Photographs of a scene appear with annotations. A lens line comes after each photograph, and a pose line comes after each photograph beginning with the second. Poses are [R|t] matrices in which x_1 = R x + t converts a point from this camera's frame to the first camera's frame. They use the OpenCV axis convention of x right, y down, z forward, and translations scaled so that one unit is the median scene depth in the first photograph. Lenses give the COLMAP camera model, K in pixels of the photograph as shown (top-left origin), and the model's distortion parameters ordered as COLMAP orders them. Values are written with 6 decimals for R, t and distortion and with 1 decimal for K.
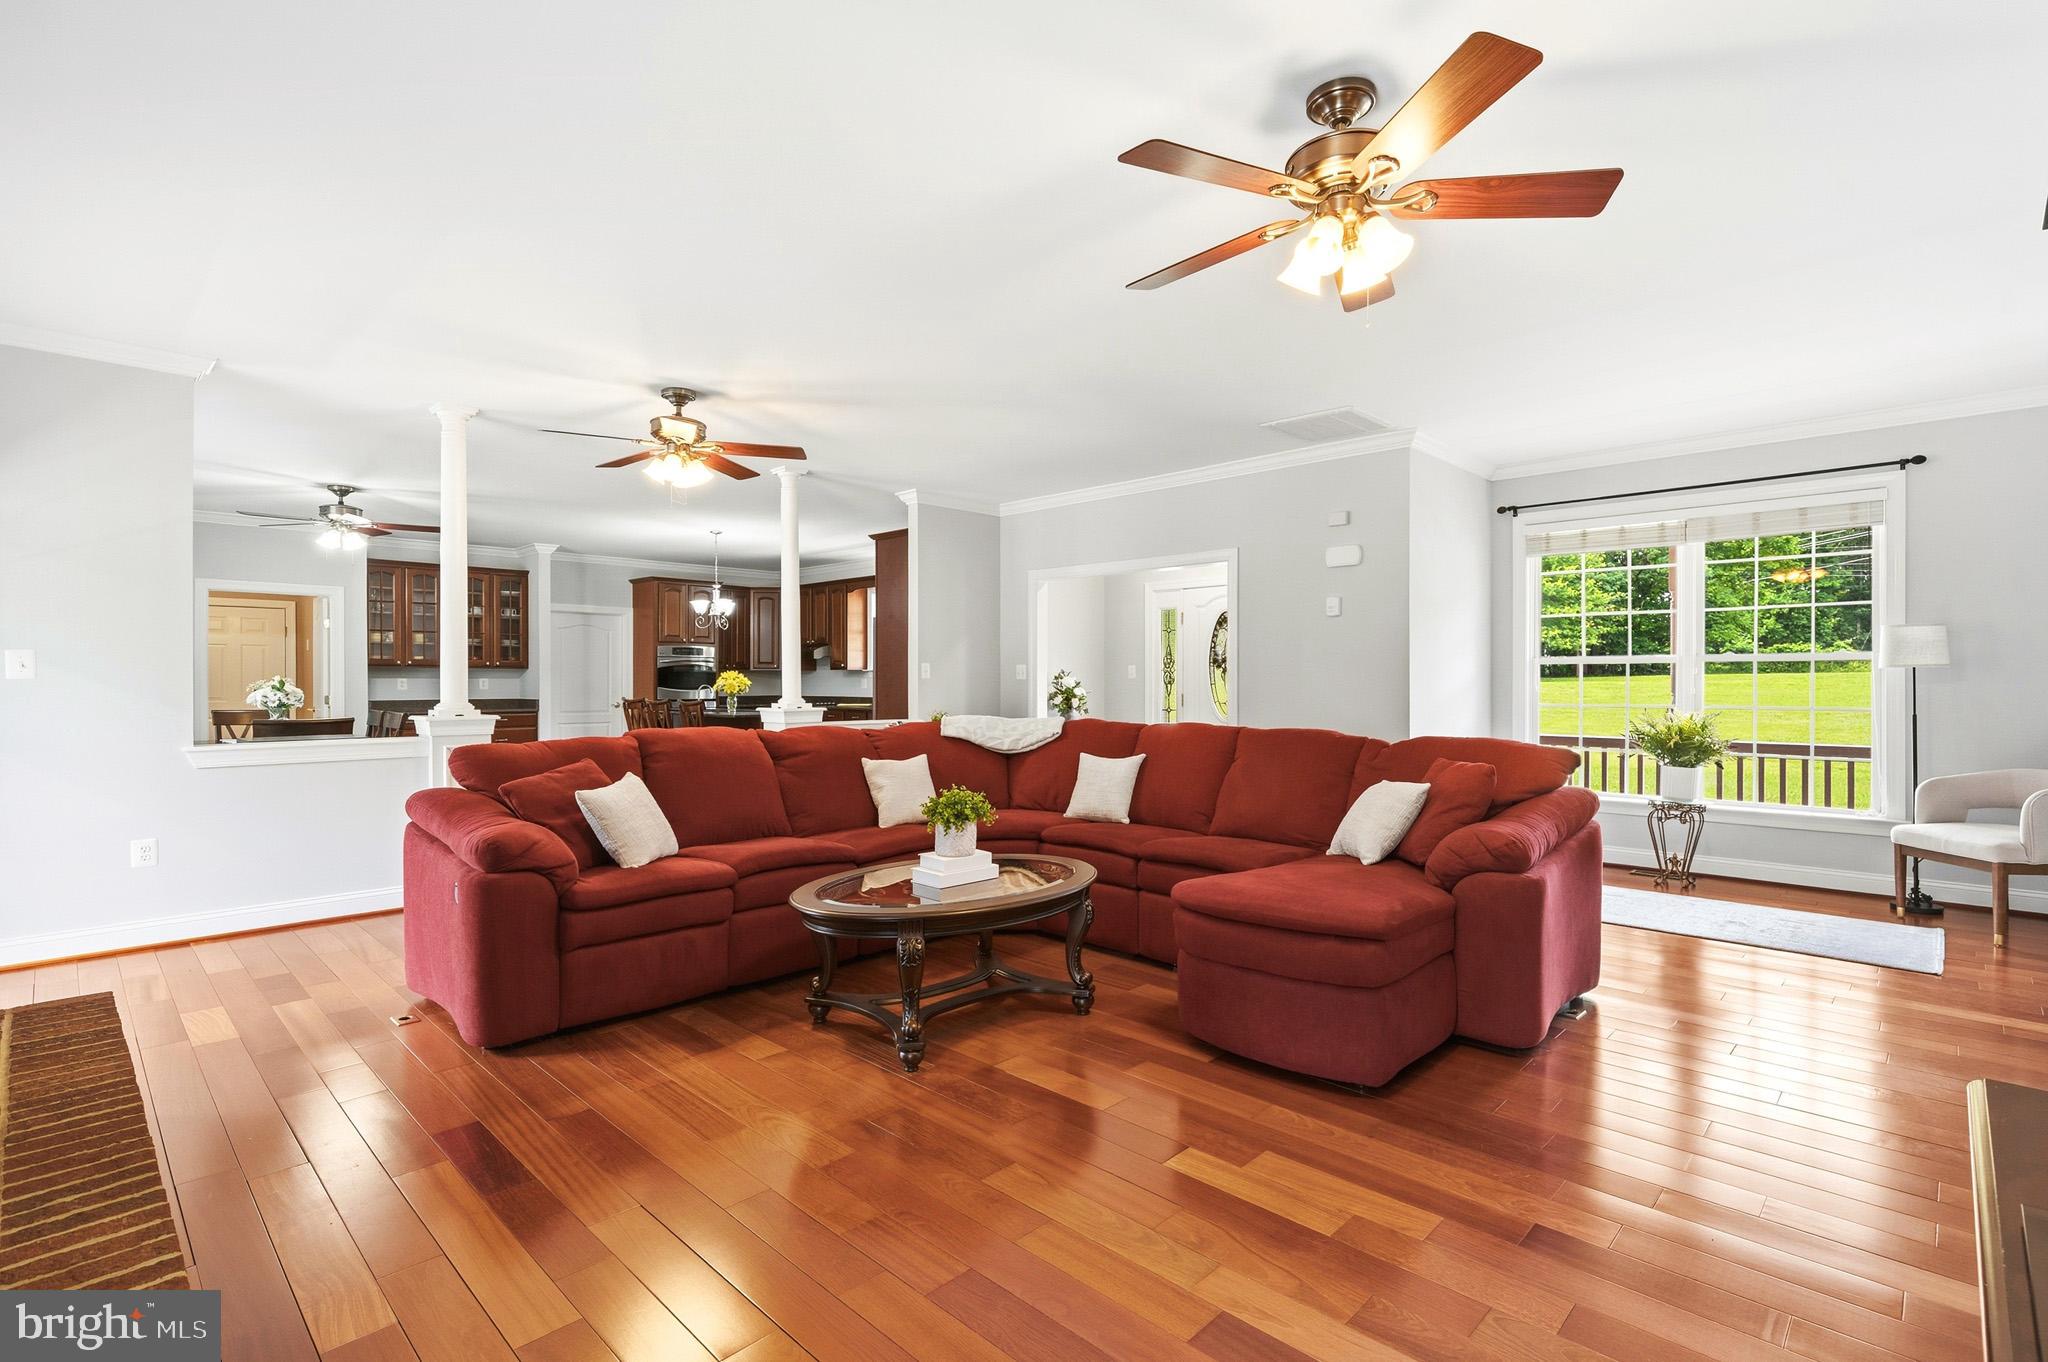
lens RADIAL K [[924.4, 0, 1024.0], [0, 924.4, 681.0], [0, 0, 1]] dist [-0.000588, -0.000135]
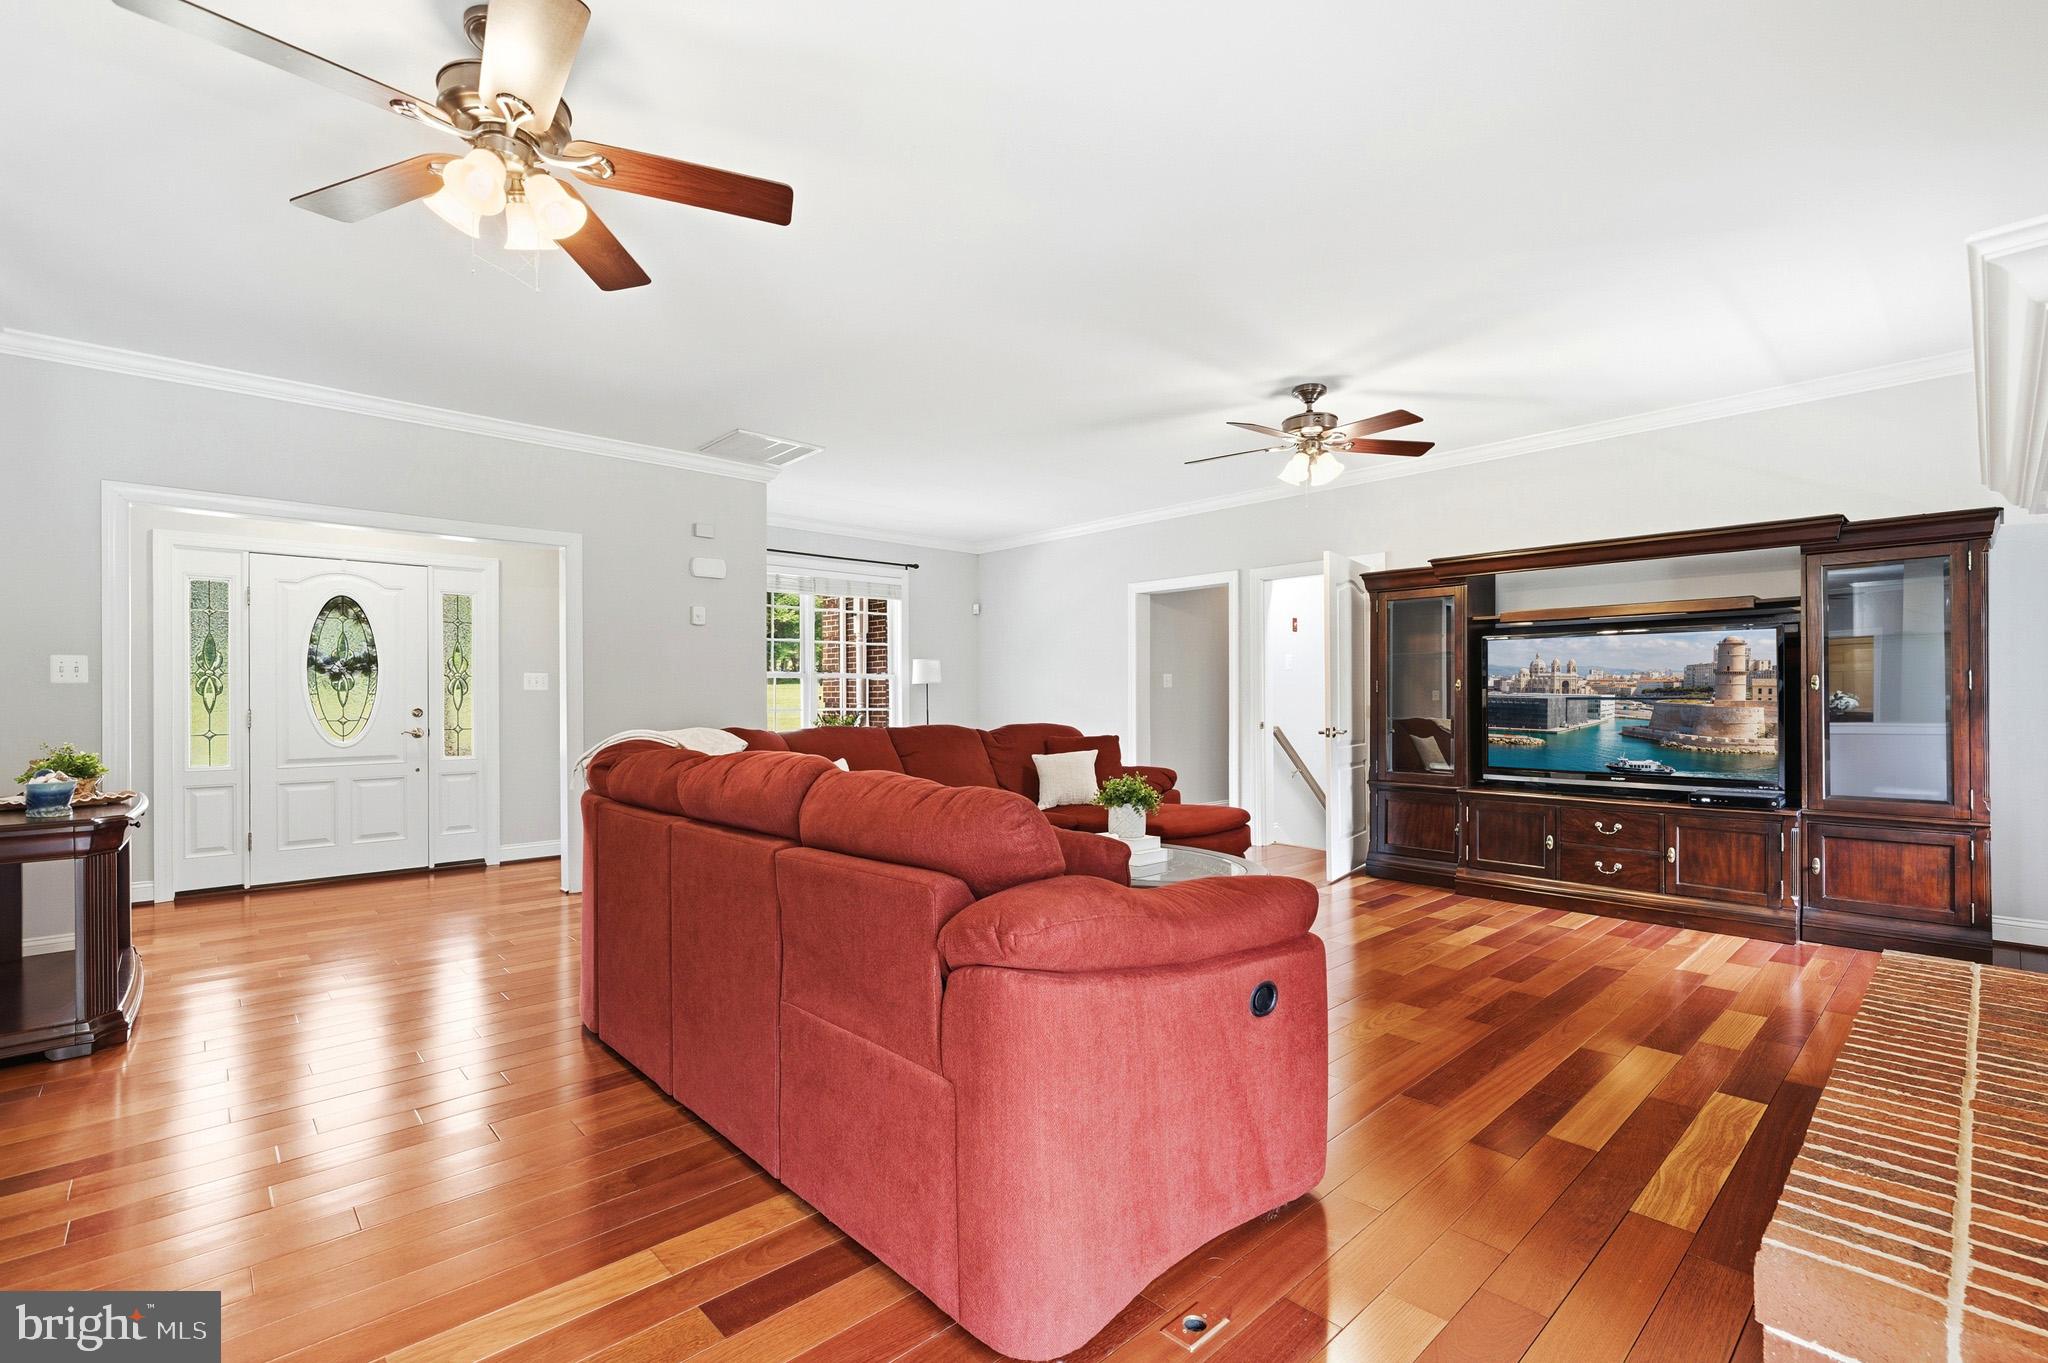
lens RADIAL K [[893.7, 0, 1053.4], [0, 893.7, 696.0], [0, 0, 1]] dist [0.012083, 0.000034]
pose [[0.027152, -0.003733, 0.999624, -0.733013], [0.001261, 0.999992, 0.003700, 0.003757], [-0.999631, 0.001160, 0.027156, 0.681146]]
